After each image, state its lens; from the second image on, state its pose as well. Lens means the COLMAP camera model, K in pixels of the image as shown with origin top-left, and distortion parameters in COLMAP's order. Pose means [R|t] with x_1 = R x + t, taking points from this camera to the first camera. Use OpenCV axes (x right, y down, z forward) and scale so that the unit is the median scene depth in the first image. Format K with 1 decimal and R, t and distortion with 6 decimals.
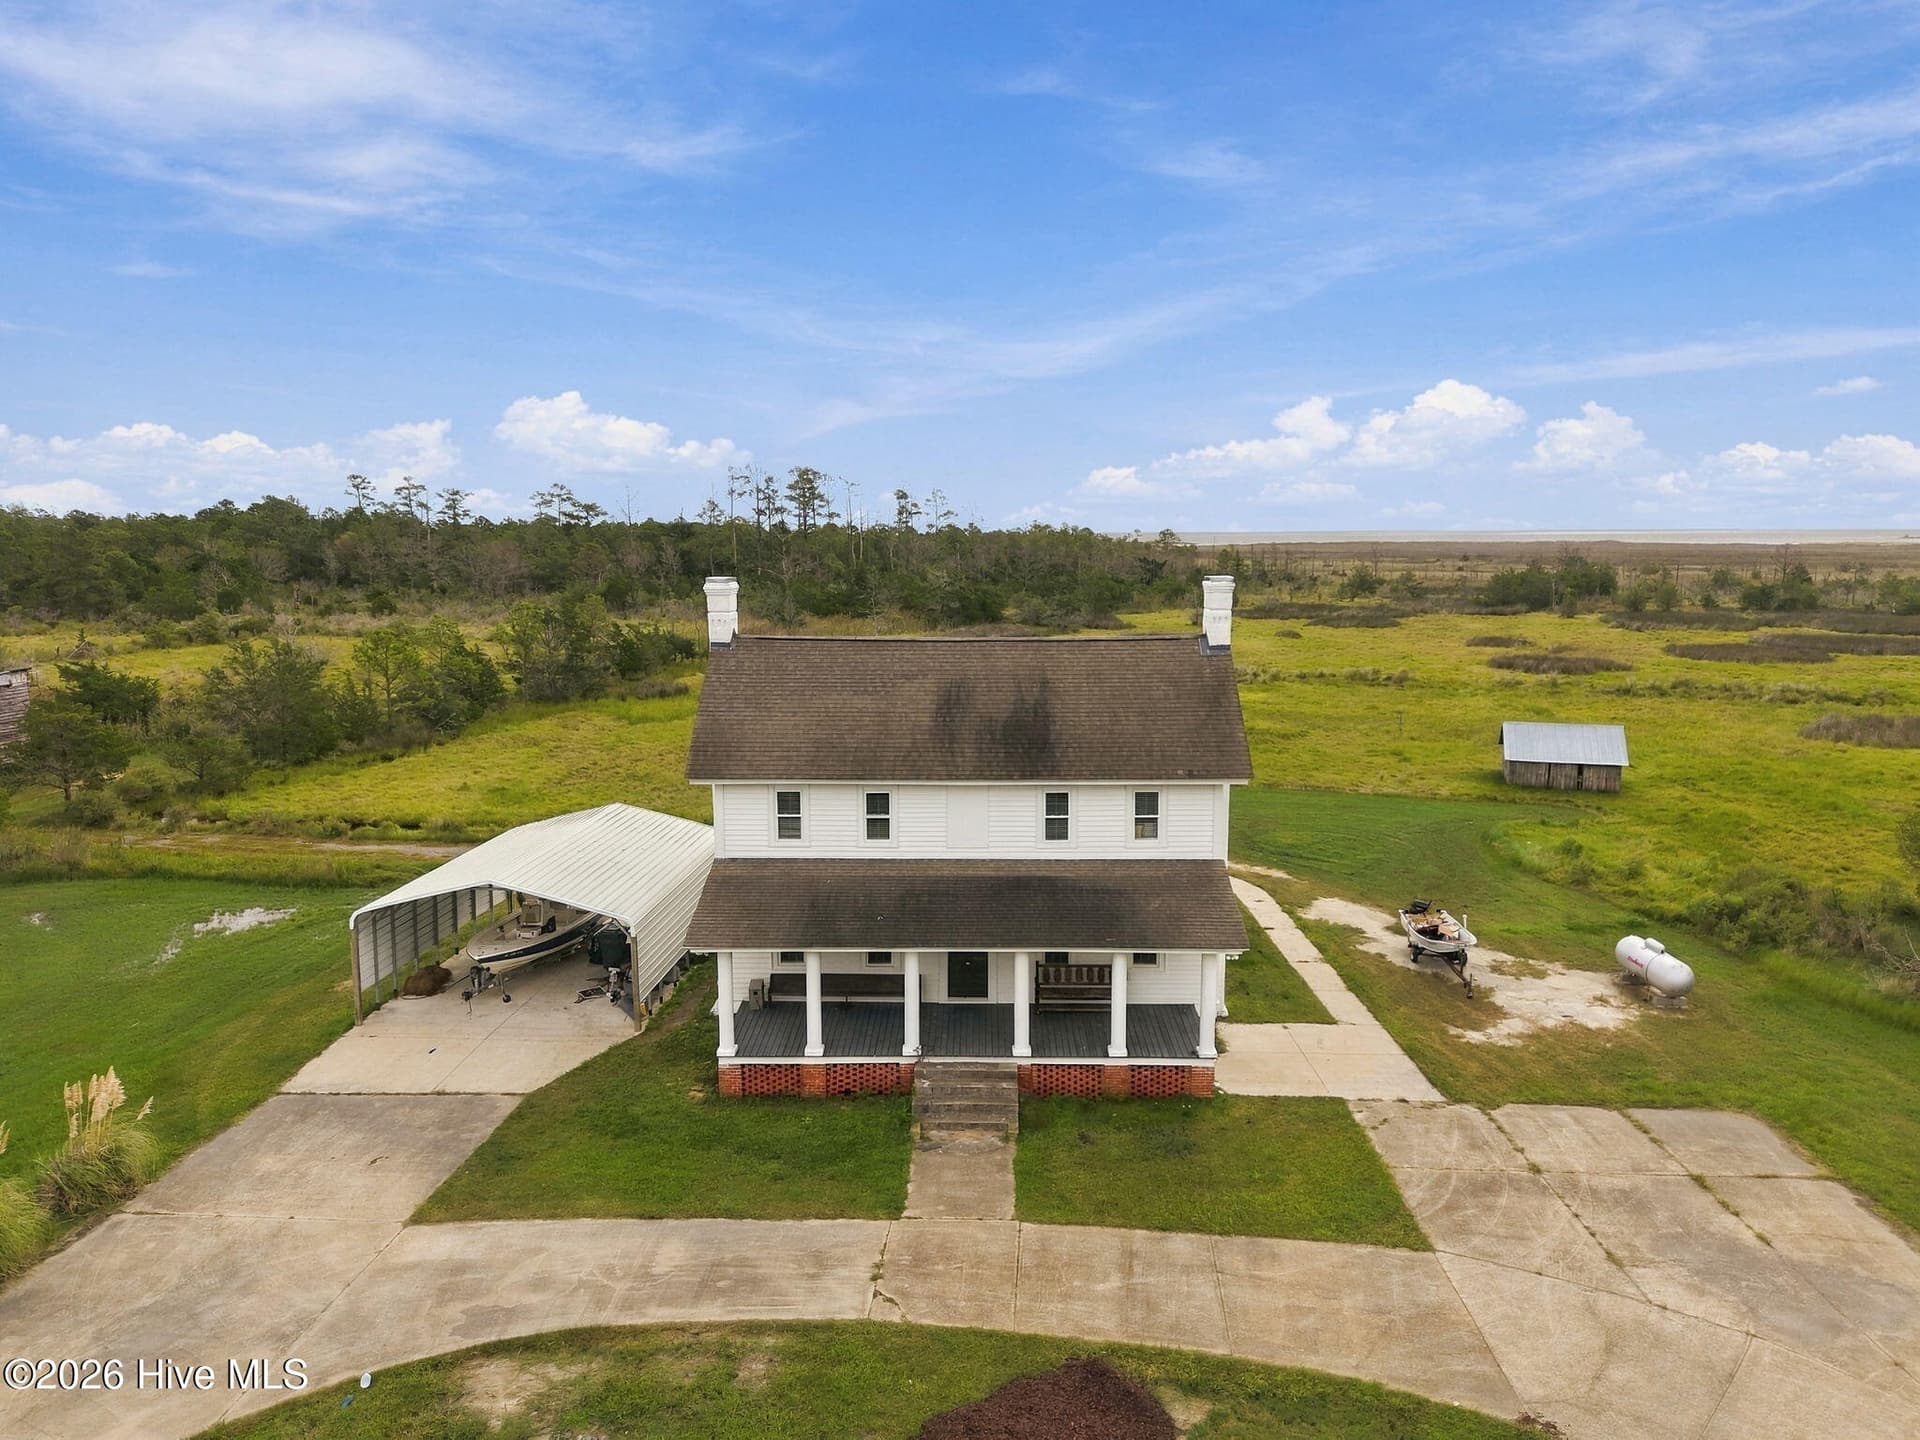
lens RADIAL K [[1285.7, 0, 970.4], [0, 1285.7, 688.1], [0, 0, 1]] dist [0.022811, -0.018802]
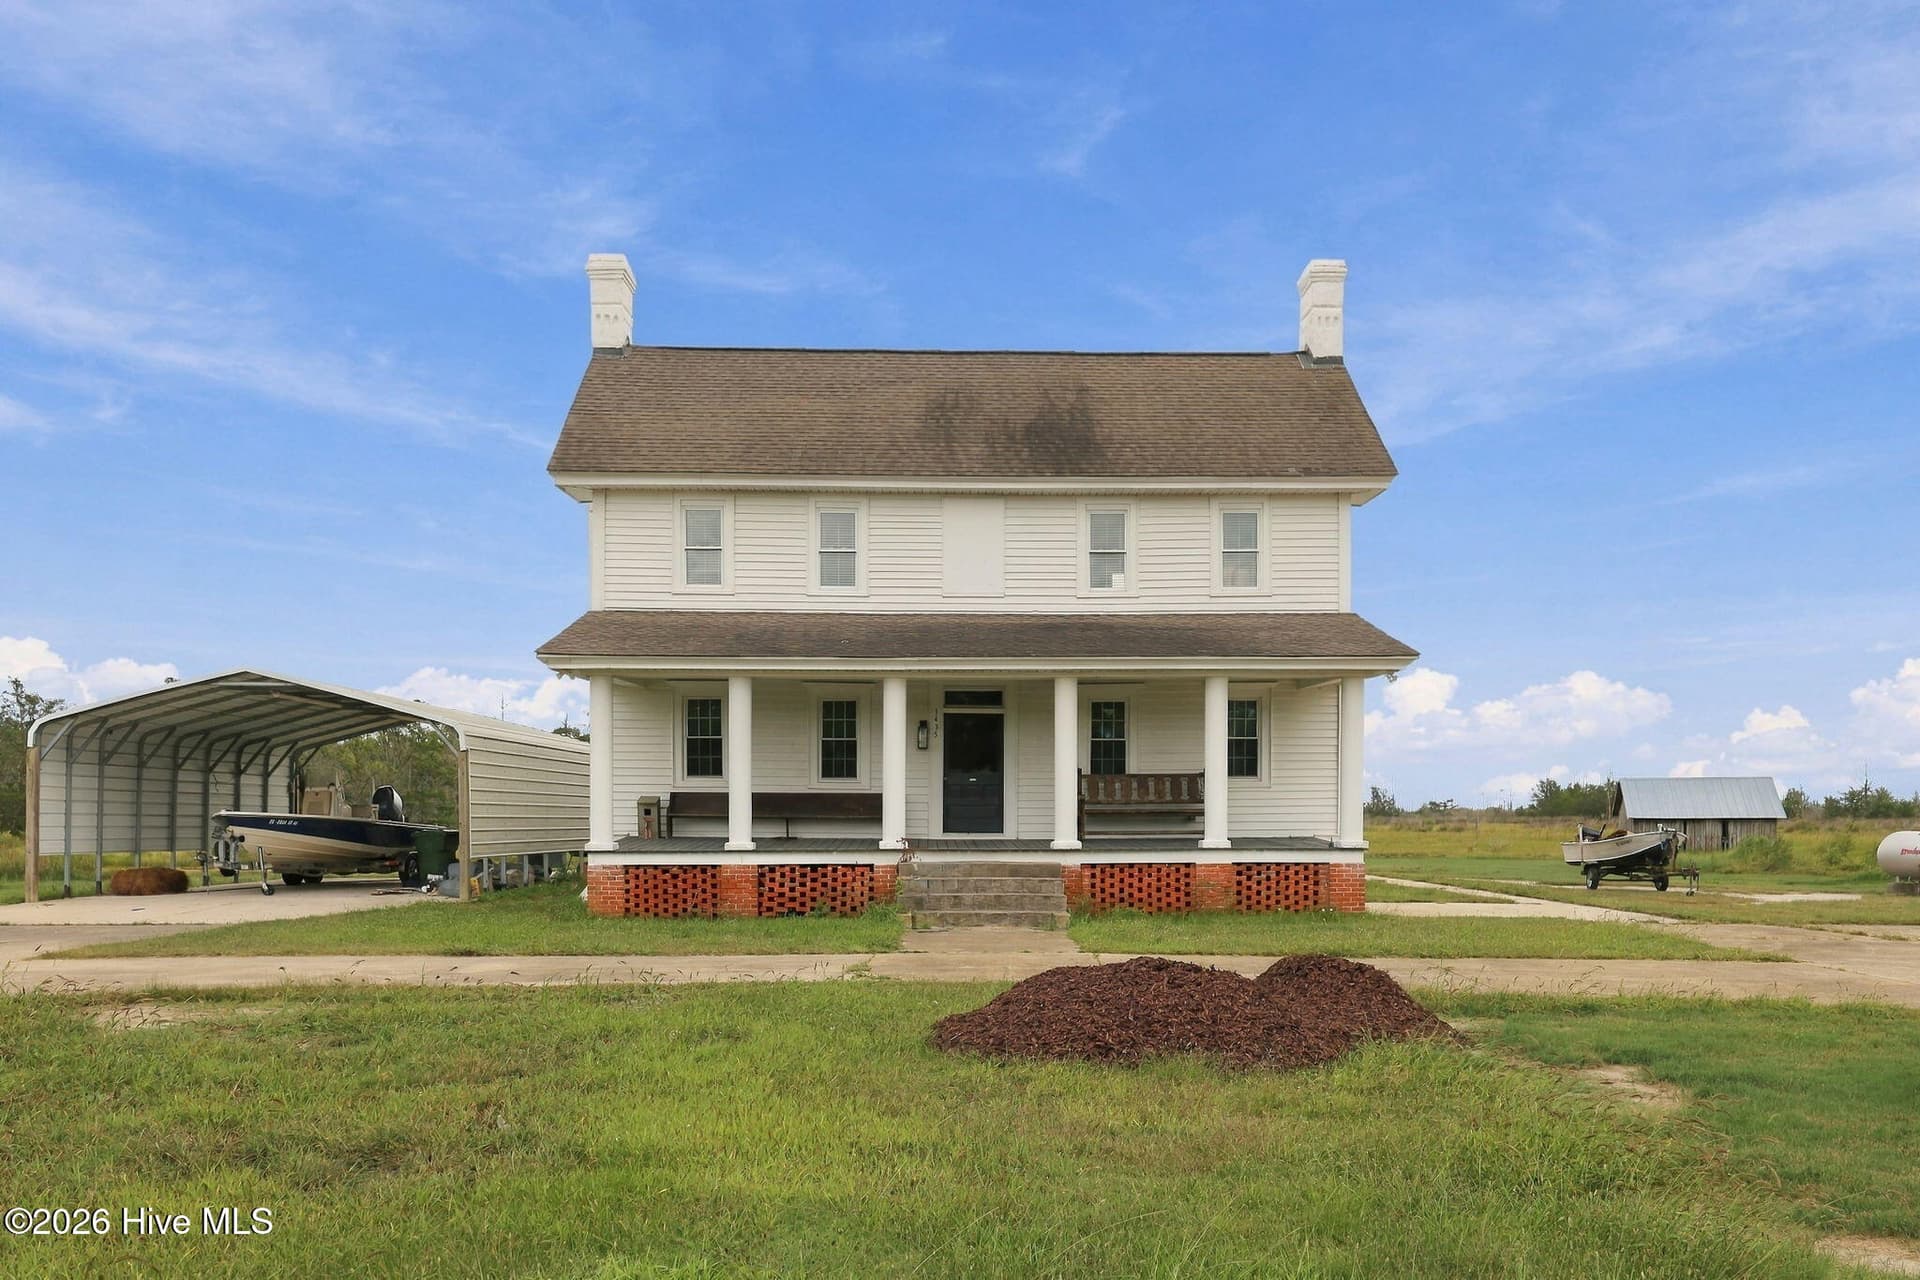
lens RADIAL K [[1539.5, 0, 961.7], [0, 1539.5, 810.7], [0, 0, 1]] dist [-0.004132, -0.002056]
pose [[0.999105, 0.007359, 0.041647, -0.040386], [-0.002583, 0.993525, -0.113581, 0.323497], [-0.042213, 0.113372, 0.992655, 0.221572]]
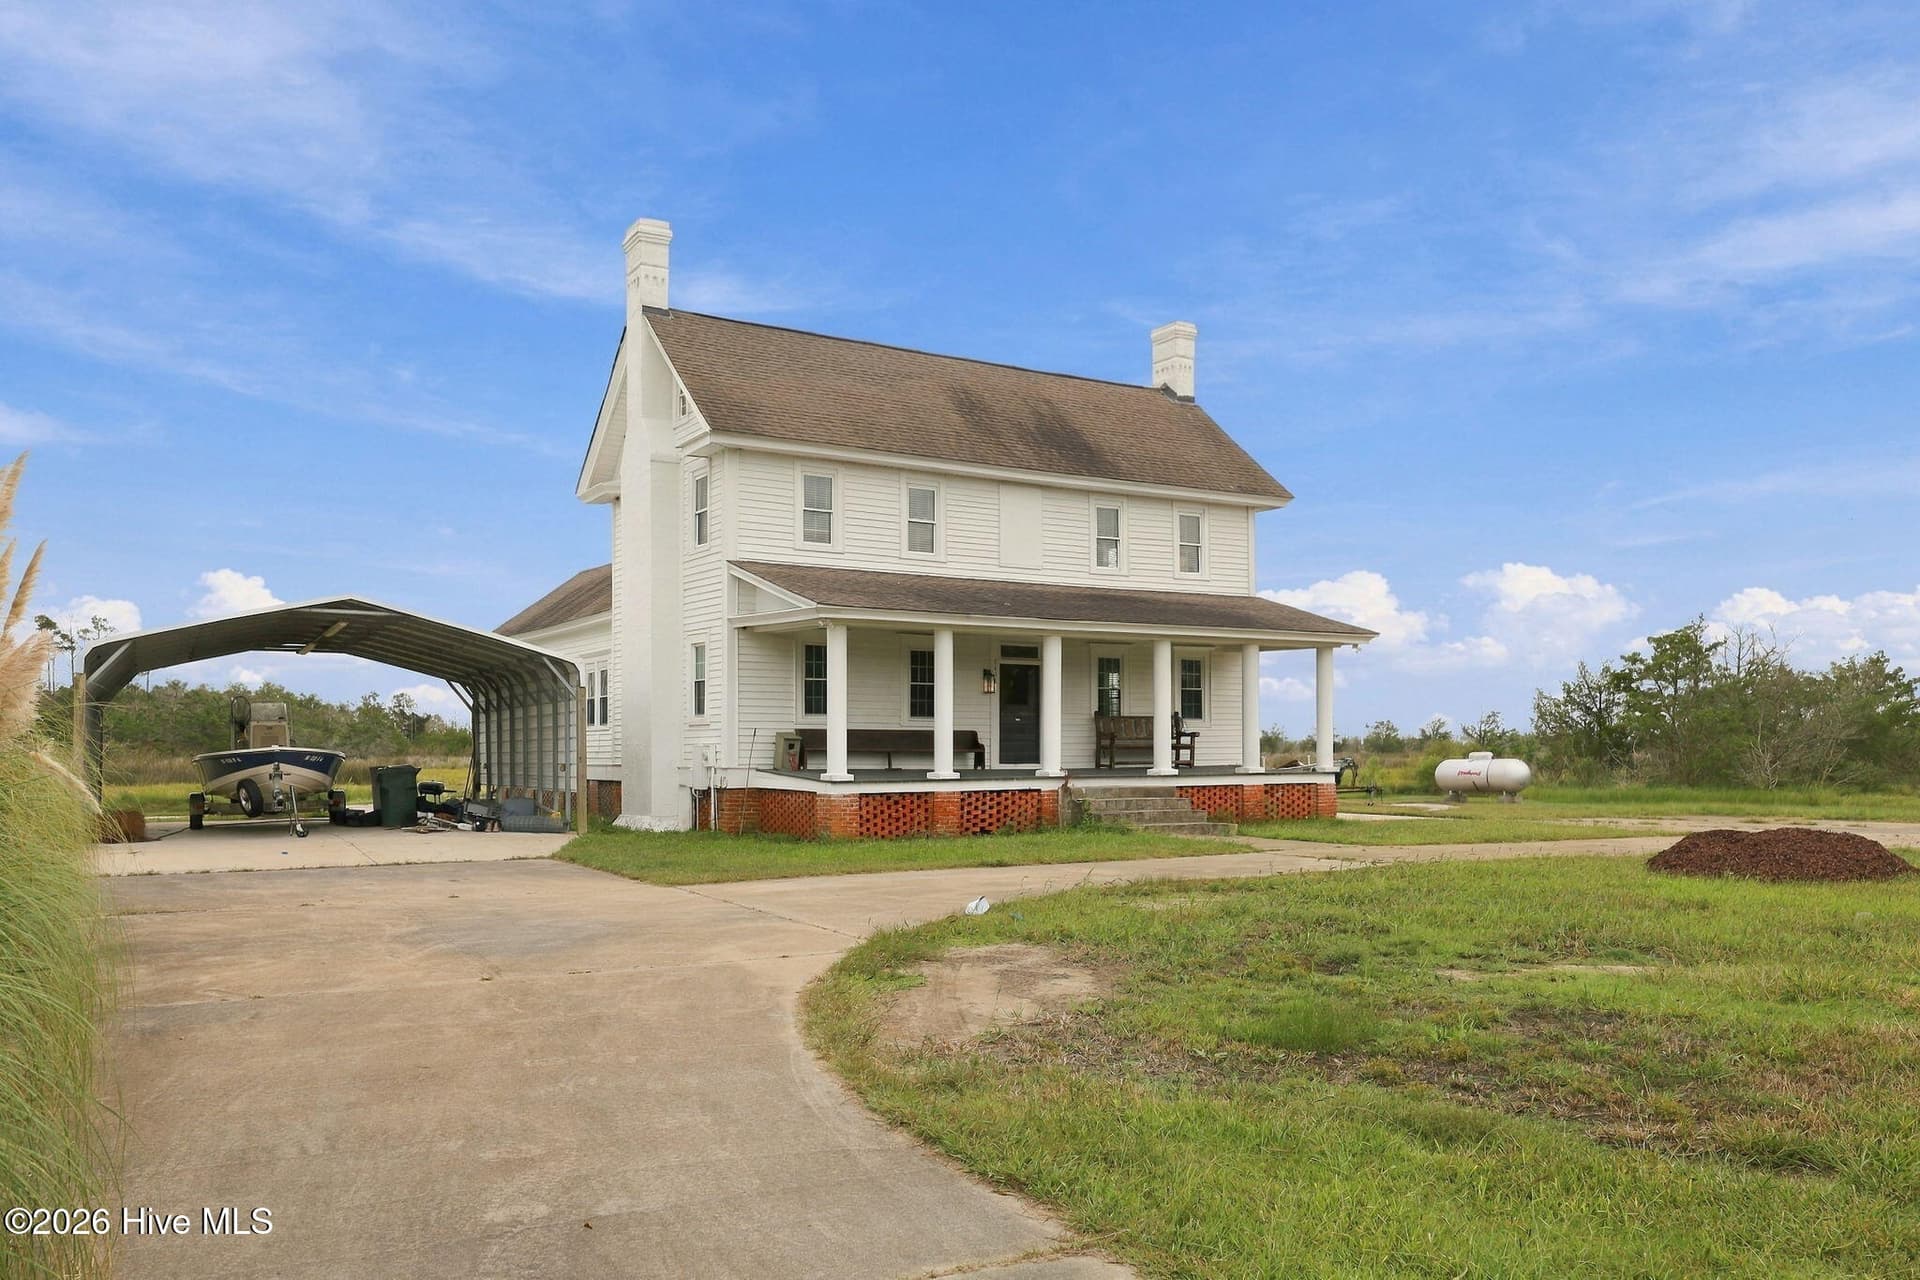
lens RADIAL K [[1539.5, 0, 968.1], [0, 1539.5, 655.2], [0, 0, 1]] dist [-0.004132, -0.002056]
pose [[0.836003, 0.039155, 0.547327, -0.550614], [0.058076, 0.985535, -0.159211, 0.327970], [-0.545643, 0.164888, 0.821636, 0.236130]]
